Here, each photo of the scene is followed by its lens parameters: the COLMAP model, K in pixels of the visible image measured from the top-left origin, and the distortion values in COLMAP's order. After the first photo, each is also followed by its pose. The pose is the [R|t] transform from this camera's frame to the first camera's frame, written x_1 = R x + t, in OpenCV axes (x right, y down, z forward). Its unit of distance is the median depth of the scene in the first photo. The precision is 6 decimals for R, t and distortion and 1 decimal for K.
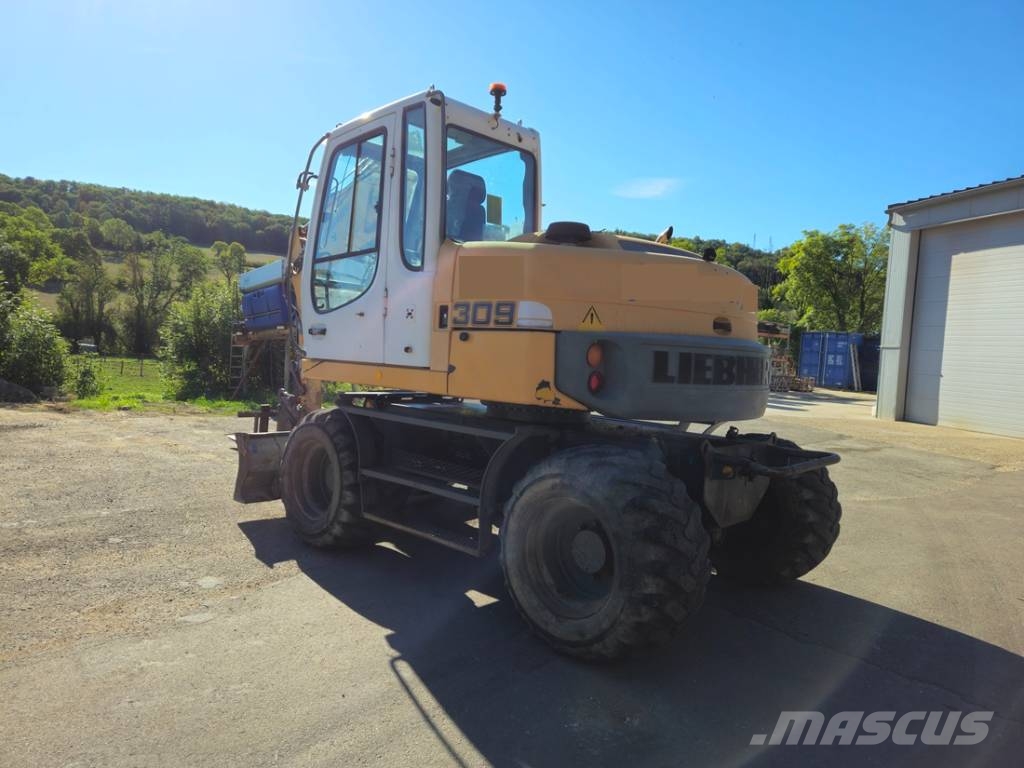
lens RADIAL K [[689.1, 0, 512.0], [0, 689.1, 384.0], [0, 0, 1]] dist [0.075792, -0.072398]
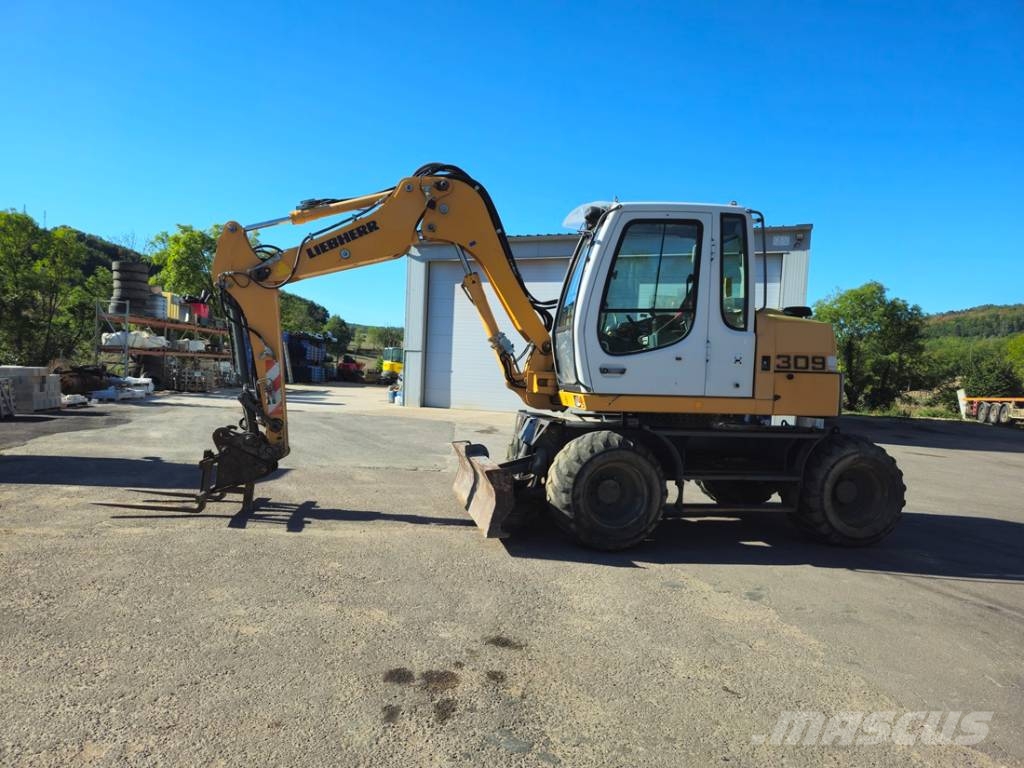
lens RADIAL K [[681.9, 0, 506.2], [0, 681.9, 401.8], [0, 0, 1]] dist [0.075975, -0.066881]
pose [[0.583203, -0.070089, 0.809297, -1.472812], [0.035635, 0.997519, 0.060711, -0.110887], [-0.811544, -0.006568, 0.584254, 0.511878]]
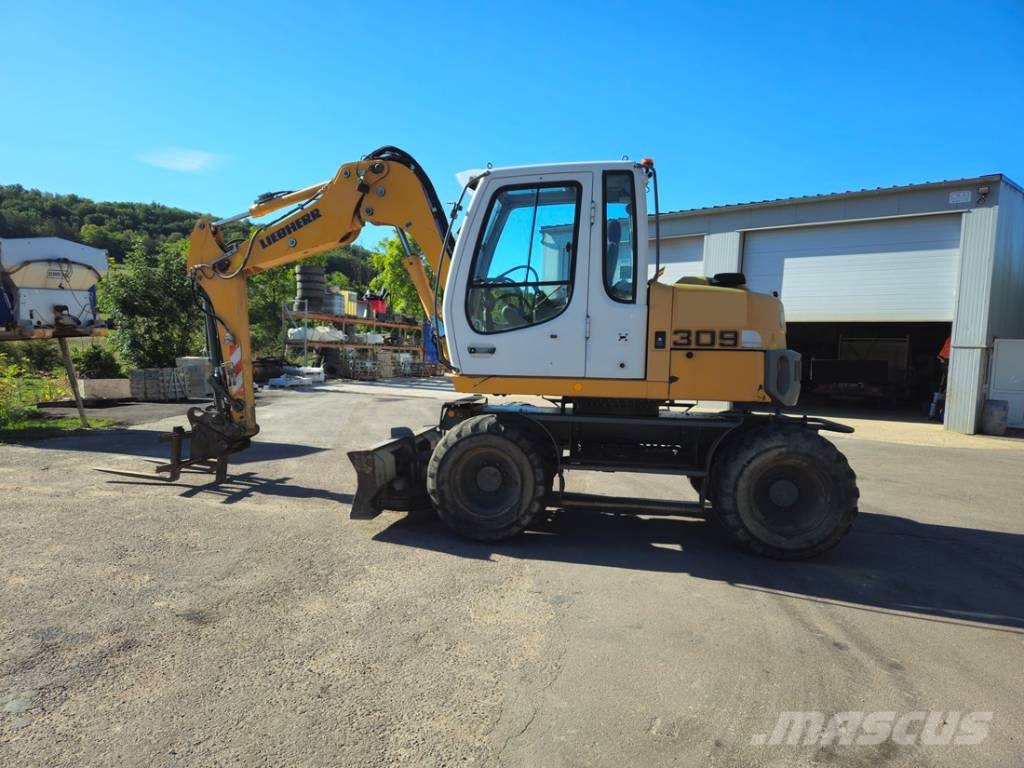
lens RADIAL K [[683.6, 0, 510.1], [0, 683.6, 403.1], [0, 0, 1]] dist [0.075663, -0.071428]
pose [[0.809436, -0.073361, 0.582607, -0.978518], [0.045523, 0.997019, 0.062296, -0.063564], [-0.585441, -0.023902, 0.810363, 0.089360]]
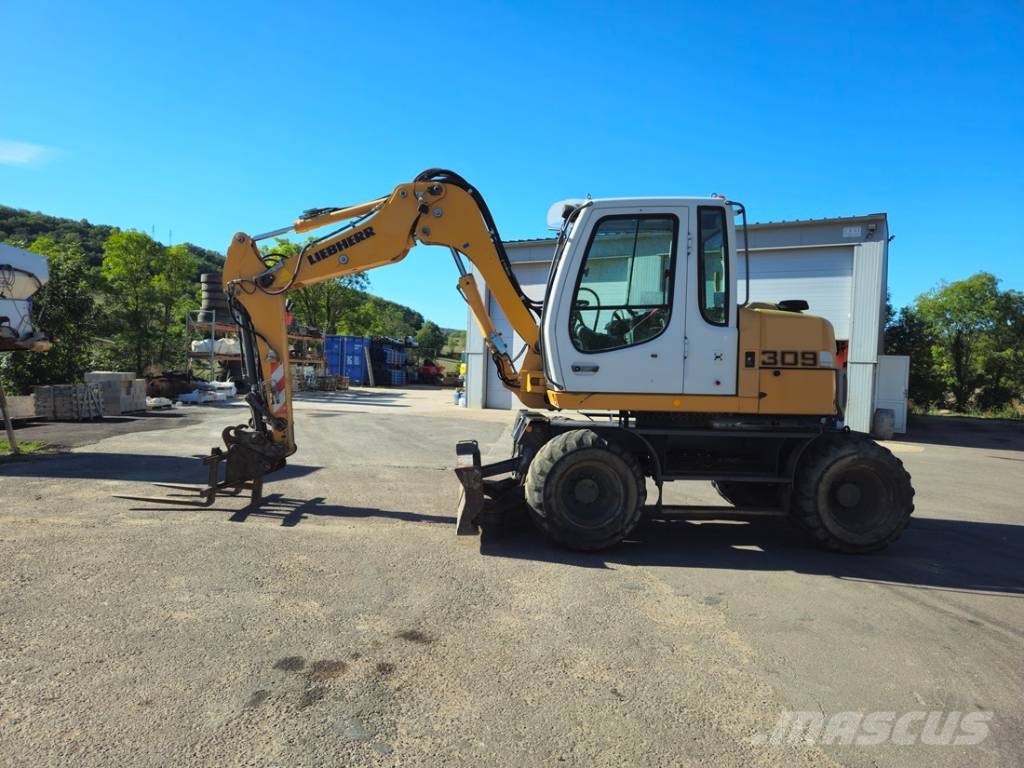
lens RADIAL K [[682.5, 0, 509.7], [0, 682.5, 392.7], [0, 0, 1]] dist [0.074342, -0.069361]
pose [[0.683067, -0.059943, 0.727892, -1.336509], [0.046523, 0.998173, 0.038542, -0.094818], [-0.728873, 0.007537, 0.684608, 0.331731]]
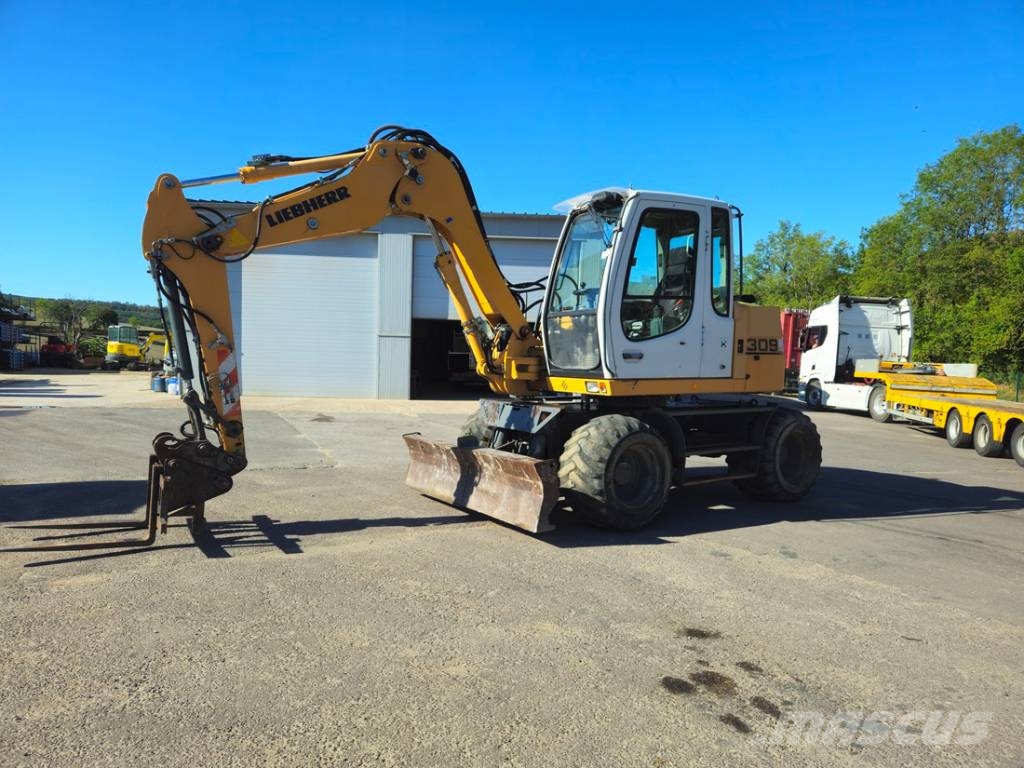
lens RADIAL K [[683.9, 0, 513.3], [0, 683.9, 410.9], [0, 0, 1]] dist [0.070594, -0.069118]
pose [[0.216186, -0.129516, 0.967724, -1.649985], [0.042813, 0.991467, 0.123129, -0.151534], [-0.975413, 0.014813, 0.219886, 1.038168]]
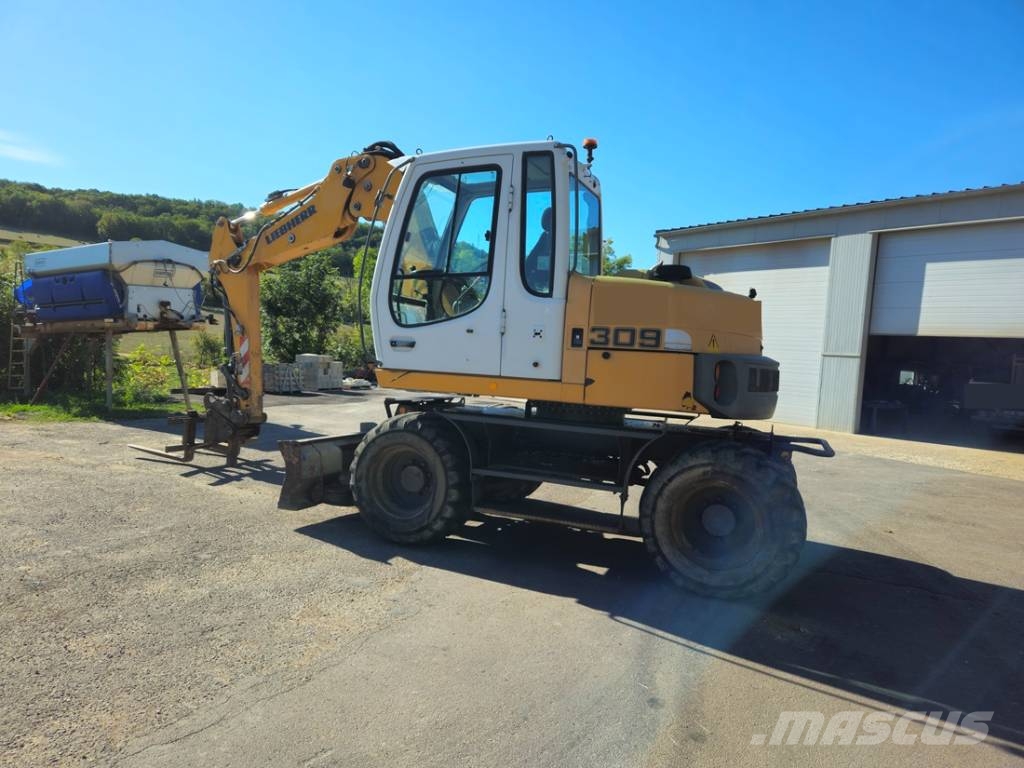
lens RADIAL K [[681.9, 0, 506.2], [0, 681.9, 401.8], [0, 0, 1]] dist [0.075975, -0.066881]
pose [[0.926638, -0.020382, 0.375401, -0.582538], [0.005616, 0.999168, 0.040386, -0.031074], [-0.375912, -0.035315, 0.925982, -0.044800]]
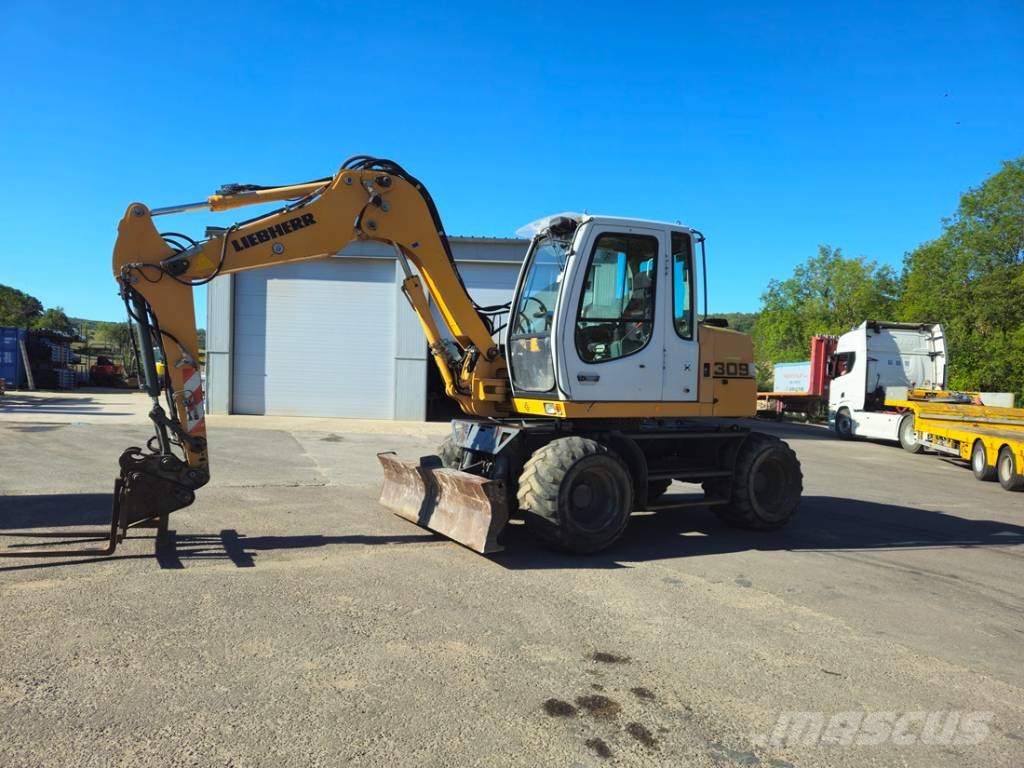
lens RADIAL K [[683.2, 0, 501.0], [0, 683.2, 408.6], [0, 0, 1]] dist [0.078069, -0.079638]
pose [[0.287726, -0.088634, 0.953603, -1.622711], [0.035808, 0.996008, 0.081771, -0.140075], [-0.957043, 0.010618, 0.289751, 0.883799]]
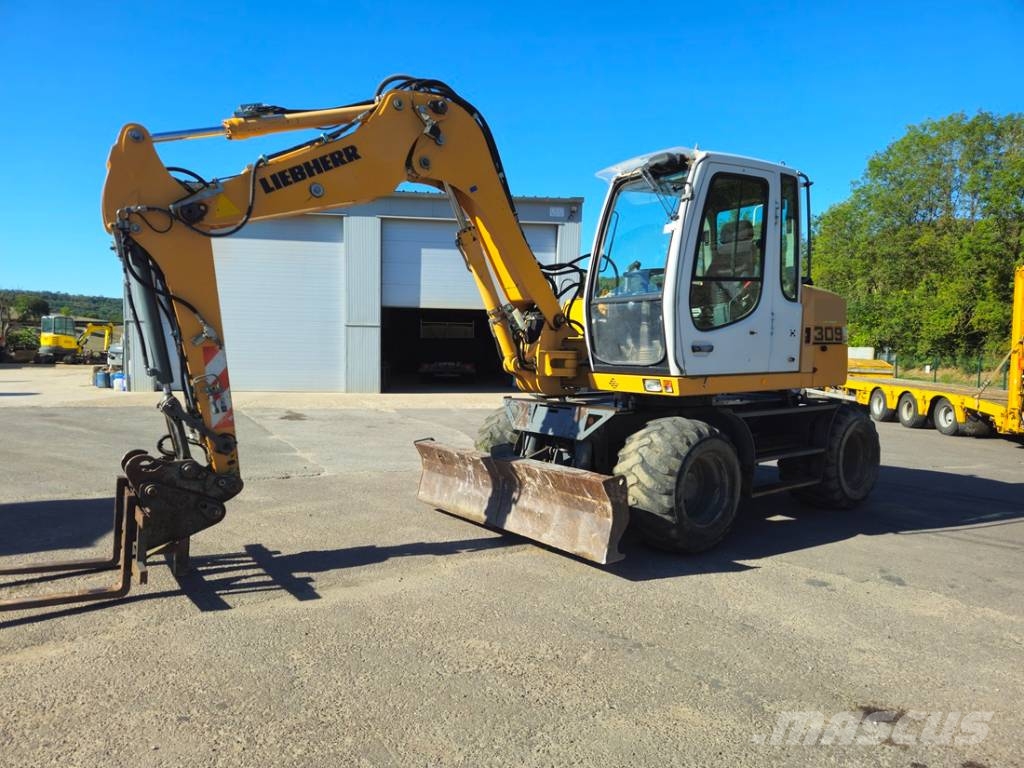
lens RADIAL K [[681.9, 0, 506.2], [0, 681.9, 401.8], [0, 0, 1]] dist [0.075975, -0.066881]
pose [[0.153261, -0.136400, 0.978727, -1.467252], [0.048433, 0.990274, 0.130425, -0.159609], [-0.986998, 0.027413, 0.158376, 1.244092]]
